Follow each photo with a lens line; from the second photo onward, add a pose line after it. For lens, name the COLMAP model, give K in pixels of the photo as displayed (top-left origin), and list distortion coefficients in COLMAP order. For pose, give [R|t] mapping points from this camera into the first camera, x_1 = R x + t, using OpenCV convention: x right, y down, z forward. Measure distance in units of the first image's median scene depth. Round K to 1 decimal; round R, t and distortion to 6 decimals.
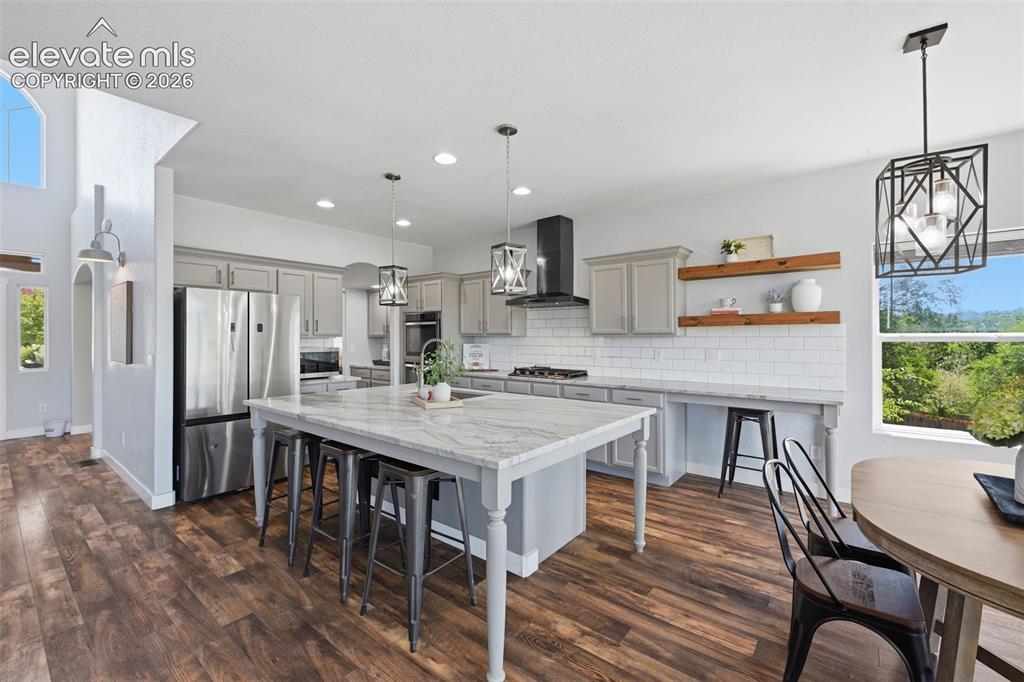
lens RADIAL K [[421.8, 0, 512.0], [0, 421.8, 341.0], [0, 0, 1]] dist [0.005047, 0.000234]
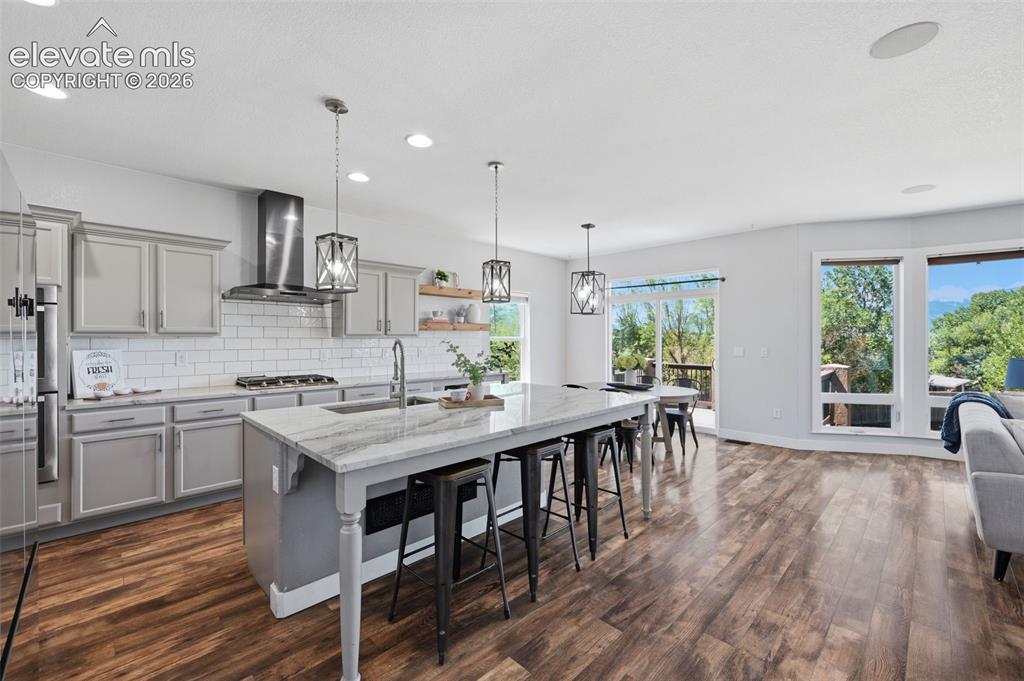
lens RADIAL K [[421.8, 0, 512.0], [0, 421.8, 340.5], [0, 0, 1]] dist [0.005047, 0.000234]
pose [[0.114994, -0.002946, 0.993362, -0.942349], [0.010475, 0.999944, 0.001753, -0.001455], [-0.993311, 0.010204, 0.115018, 0.636246]]
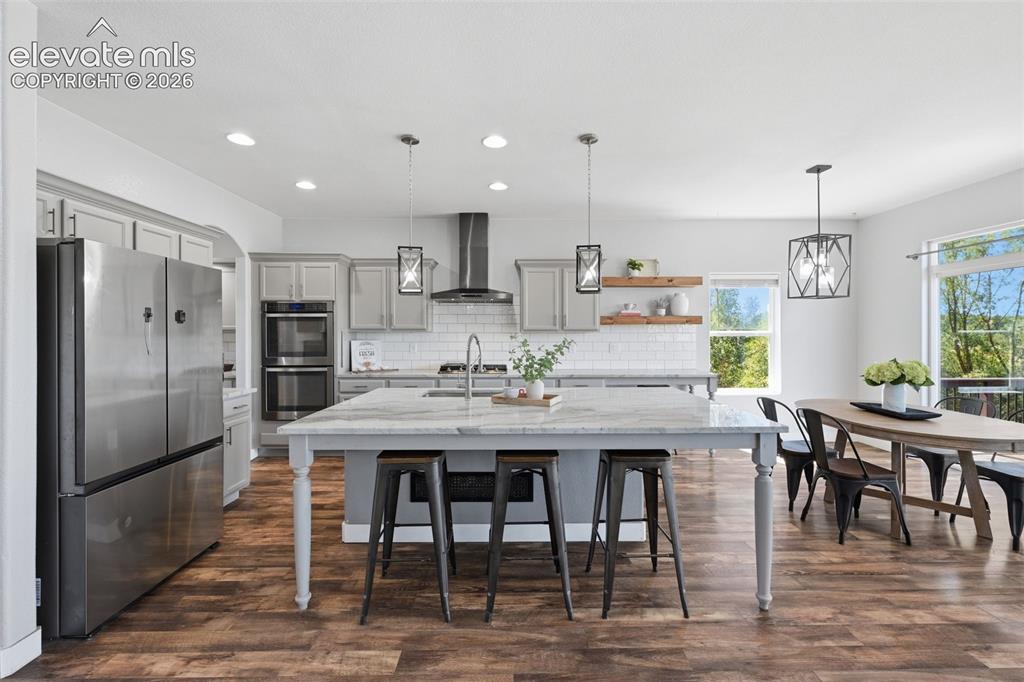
lens RADIAL K [[429.8, 0, 512.7], [0, 429.8, 334.3], [0, 0, 1]] dist [0.000338, 0.000570]
pose [[0.773644, -0.000468, 0.633621, -0.666078], [0.005291, 0.999970, -0.005721, 0.000888], [-0.633599, 0.007778, 0.773623, 0.214734]]
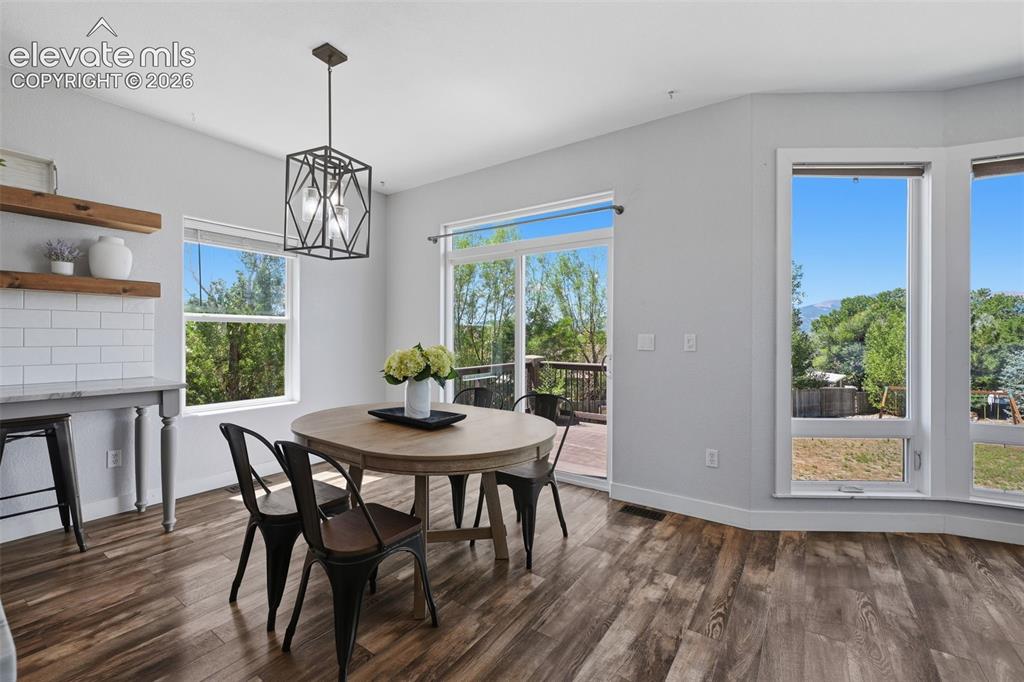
lens RADIAL K [[429.8, 0, 512.7], [0, 429.8, 334.3], [0, 0, 1]] dist [0.000338, 0.000570]
pose [[-0.062597, 0.007681, 0.998009, -0.136291], [0.005605, 0.999957, -0.007345, 0.041225], [-0.998023, 0.005134, -0.062638, 0.303435]]
